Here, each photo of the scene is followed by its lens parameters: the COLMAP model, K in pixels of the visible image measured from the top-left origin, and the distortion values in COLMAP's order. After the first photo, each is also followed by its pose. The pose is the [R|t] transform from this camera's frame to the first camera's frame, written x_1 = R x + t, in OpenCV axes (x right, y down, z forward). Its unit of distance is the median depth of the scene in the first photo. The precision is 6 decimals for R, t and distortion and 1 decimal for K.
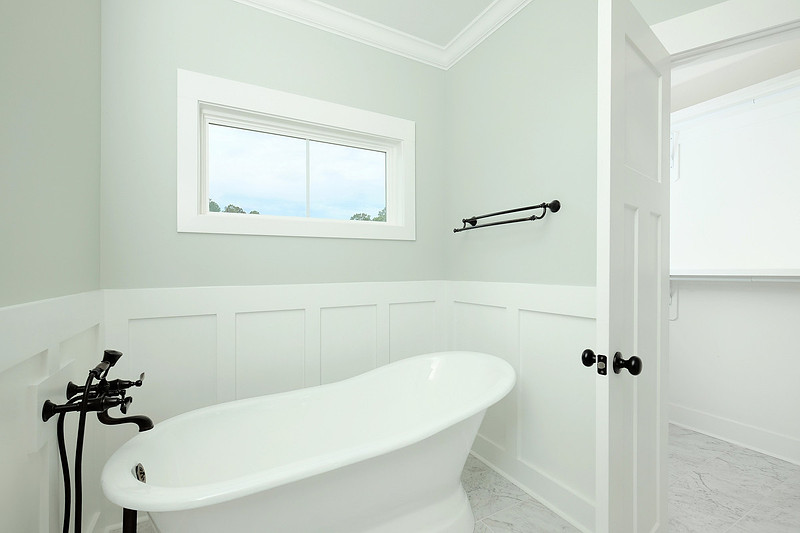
lens RADIAL K [[353.6, 0, 400.2], [0, 353.6, 265.5], [0, 0, 1]] dist [-0.003000, 0.001130]
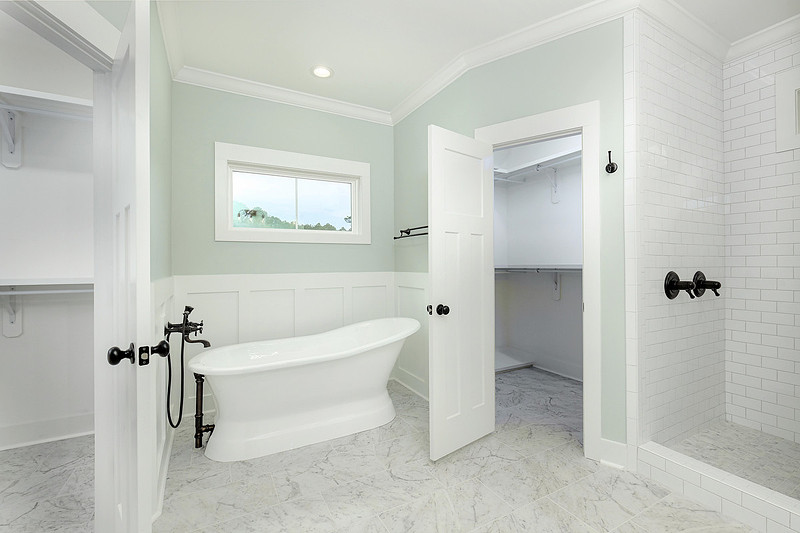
lens RADIAL K [[353.6, 0, 399.8], [0, 353.6, 261.6], [0, 0, 1]] dist [-0.003000, 0.001130]
pose [[0.999954, 0.001512, -0.009481, 0.196345], [-0.001482, 0.999994, 0.003209, -0.004341], [0.009486, -0.003195, 0.999950, -0.515339]]
